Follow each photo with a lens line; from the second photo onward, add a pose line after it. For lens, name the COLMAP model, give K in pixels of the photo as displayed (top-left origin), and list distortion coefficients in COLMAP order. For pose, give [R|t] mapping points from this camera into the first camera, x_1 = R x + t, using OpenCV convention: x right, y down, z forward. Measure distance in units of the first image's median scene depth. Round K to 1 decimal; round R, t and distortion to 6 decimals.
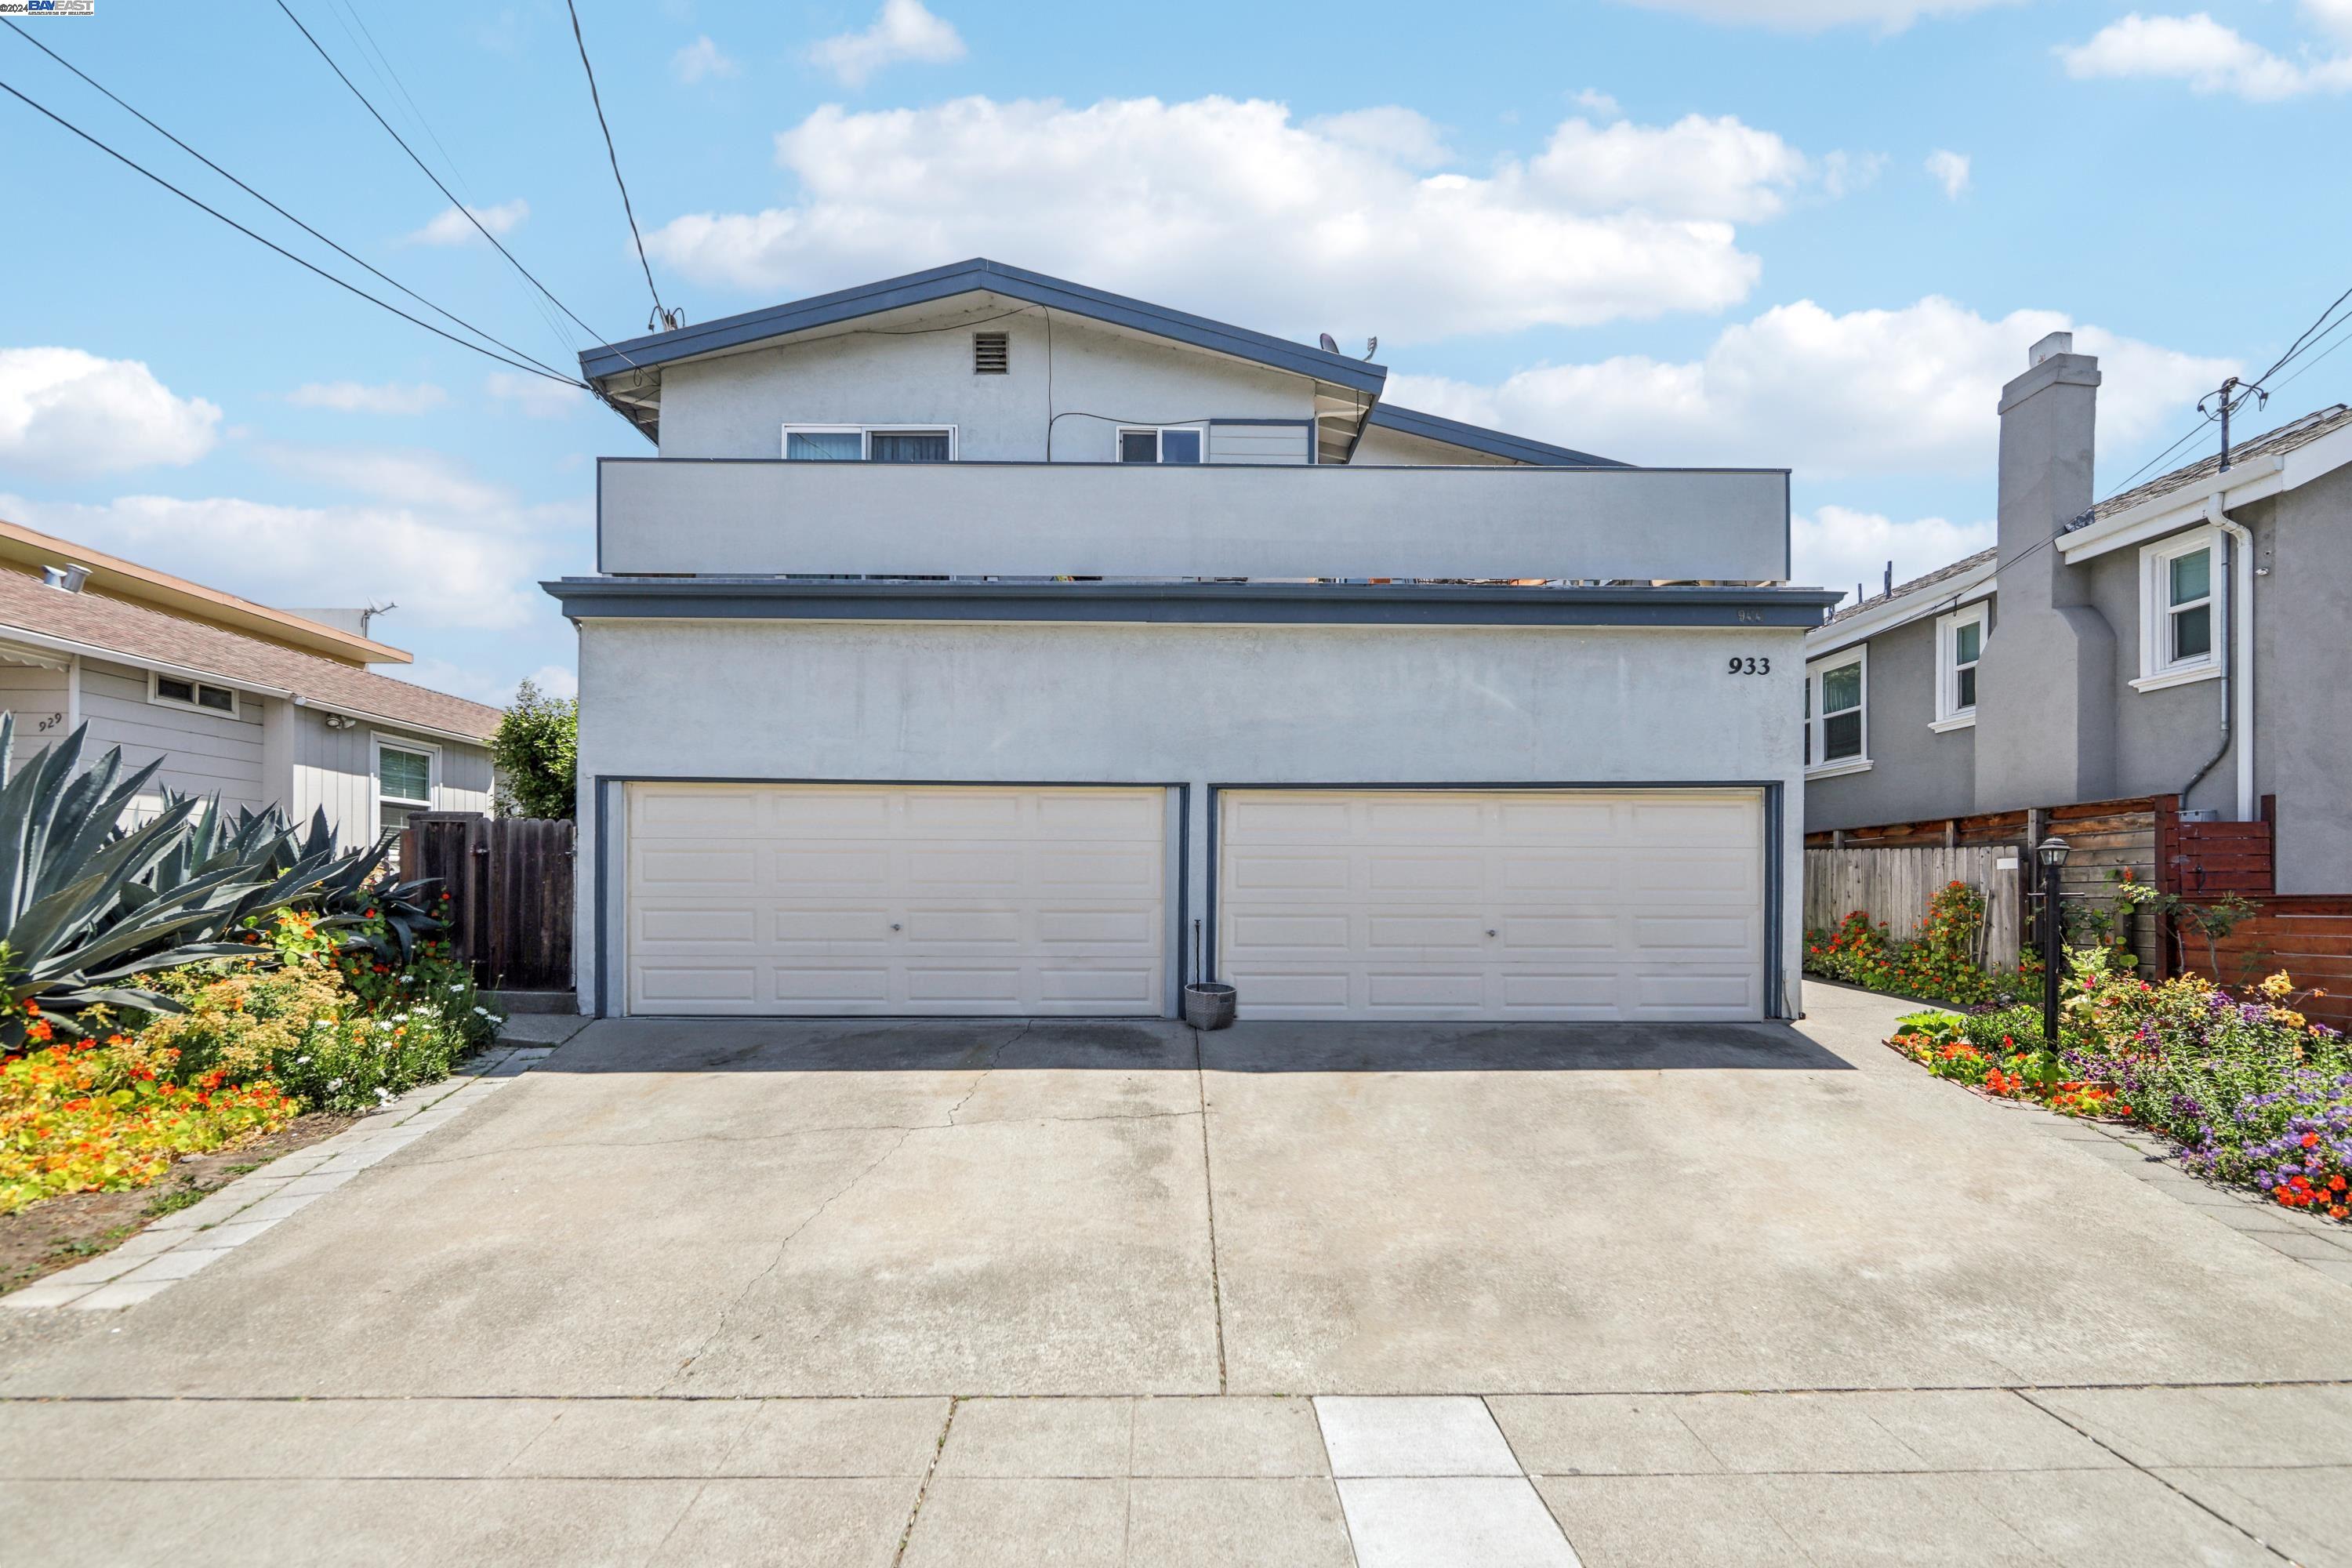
lens RADIAL K [[955.1, 0, 1176.9], [0, 955.1, 893.4], [0, 0, 1]] dist [-0.000710, 0.000050]
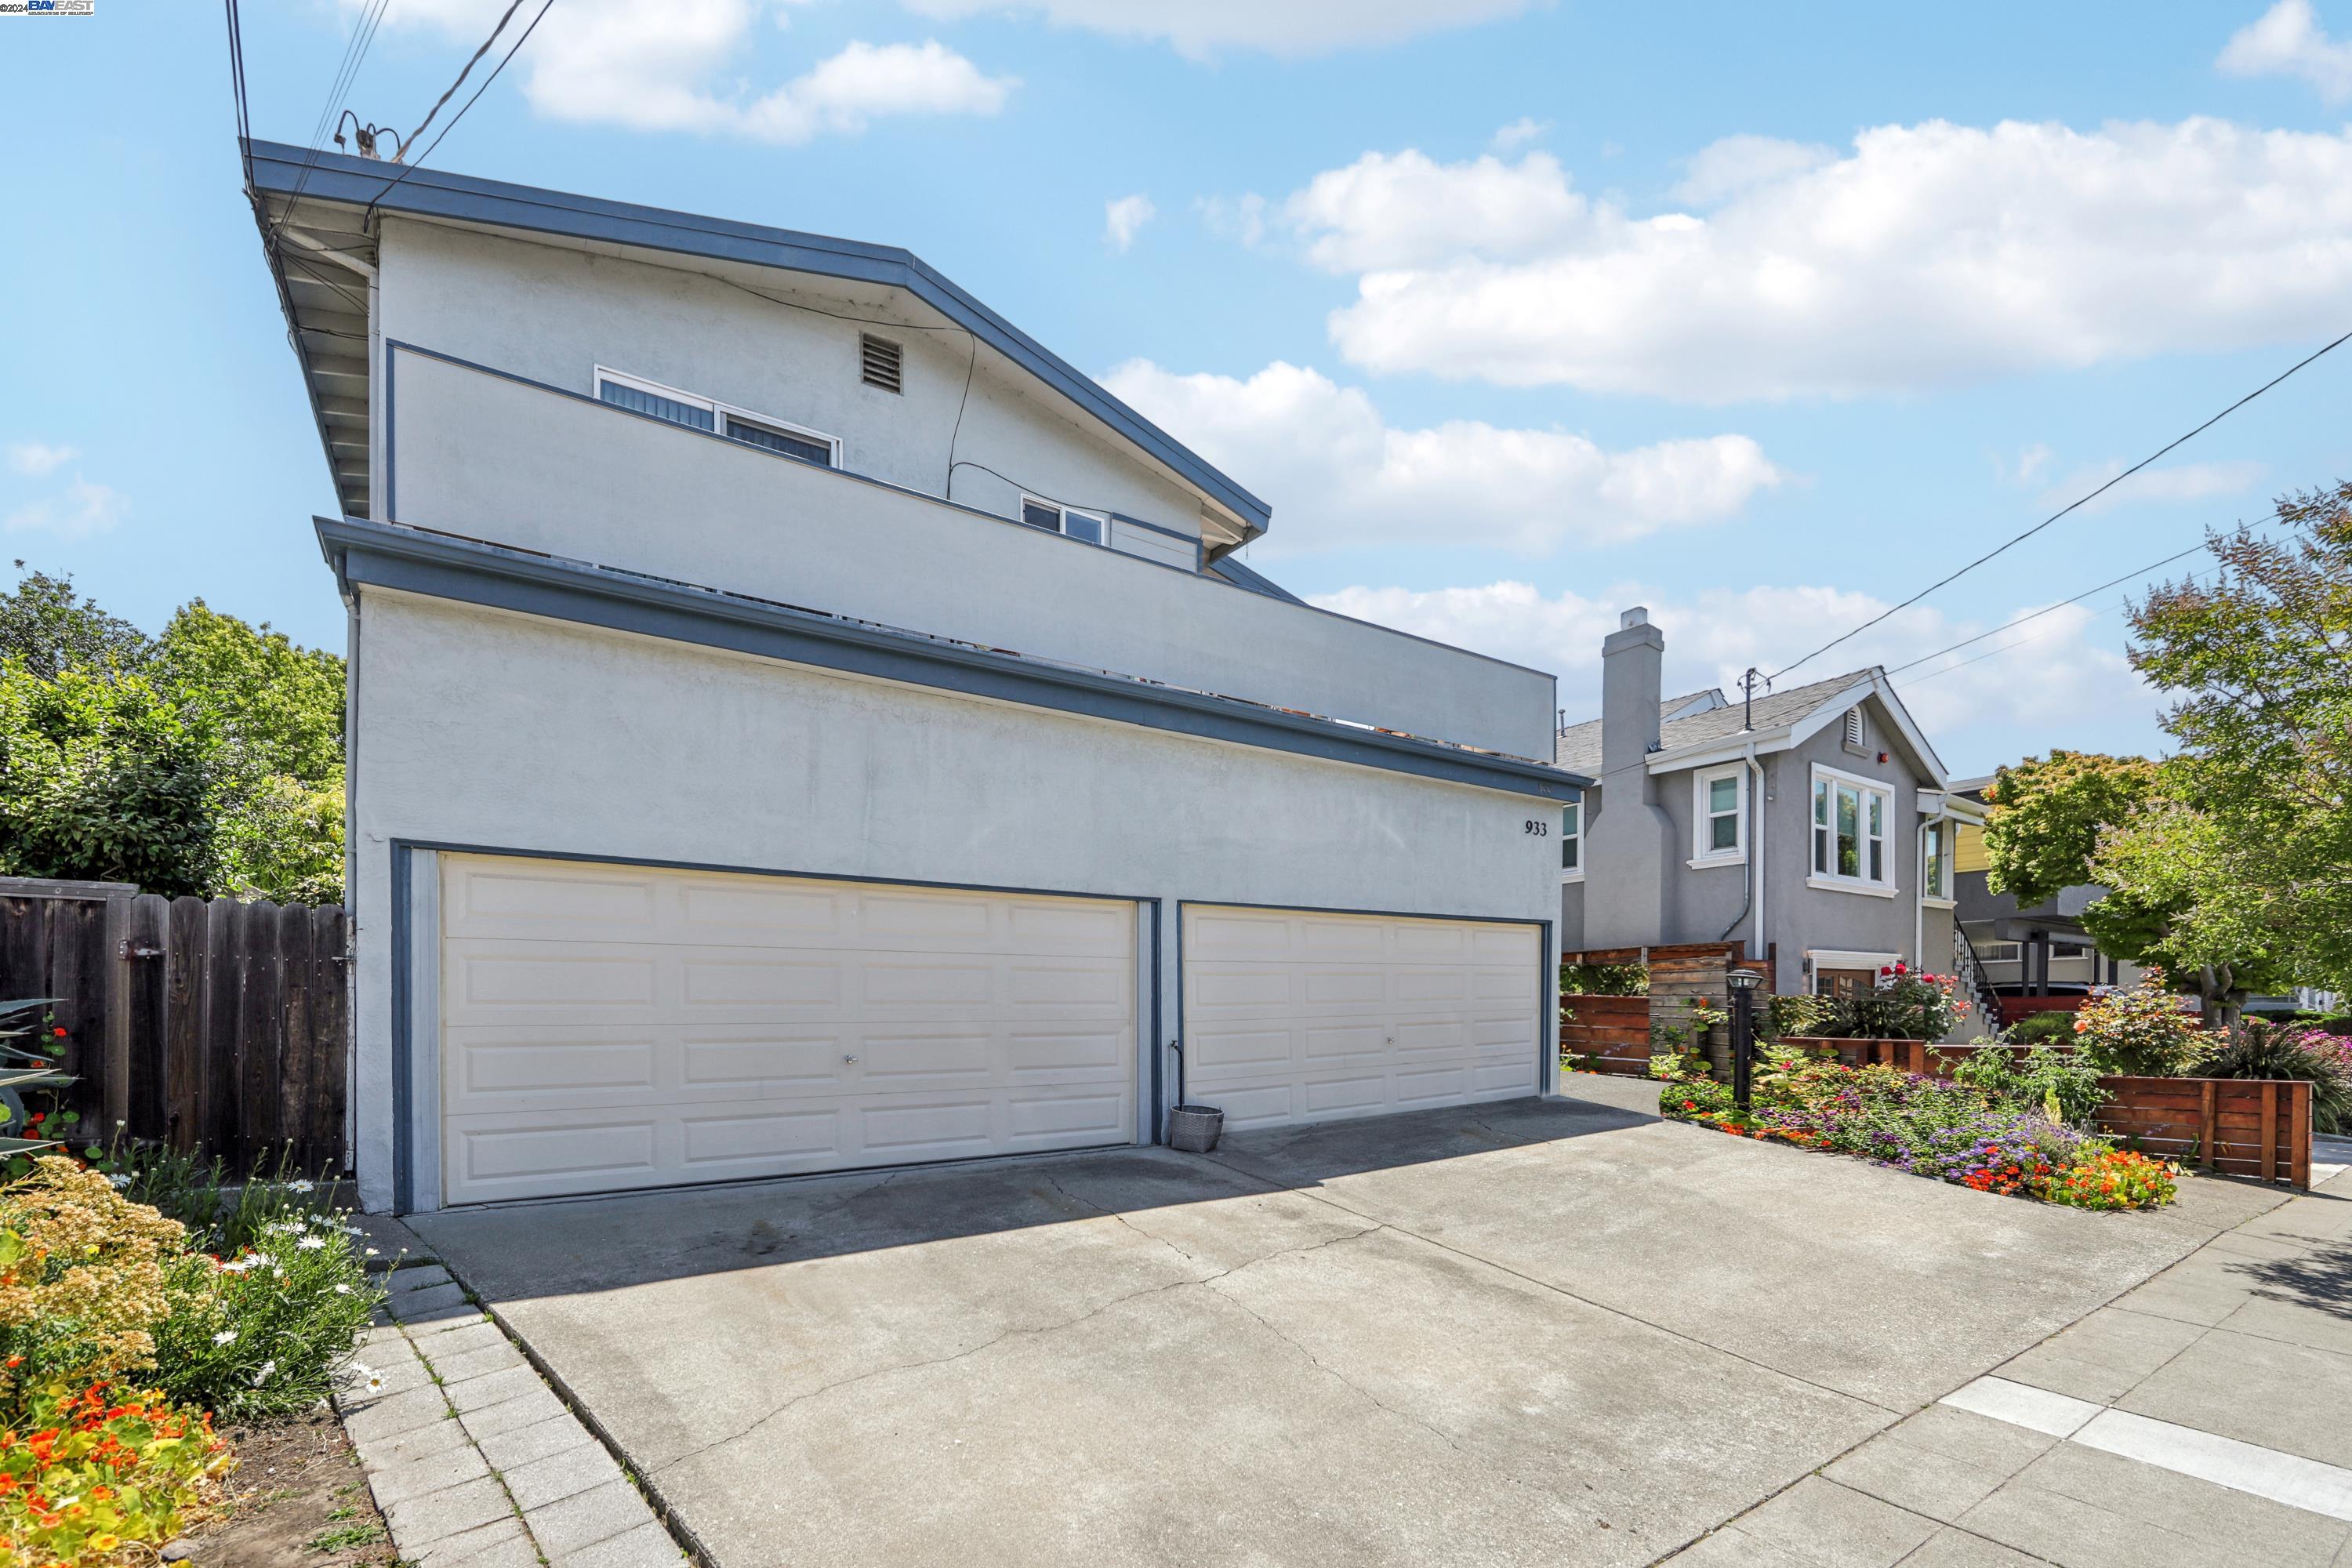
lens RADIAL K [[985.0, 0, 1177.0], [0, 985.0, 1021.1], [0, 0, 1]] dist [-0.002995, 0.000089]
pose [[0.843320, -0.015178, 0.537198, -0.509102], [0.006479, 0.999816, 0.018078, -0.009372], [-0.537373, -0.011765, 0.843263, 0.153340]]
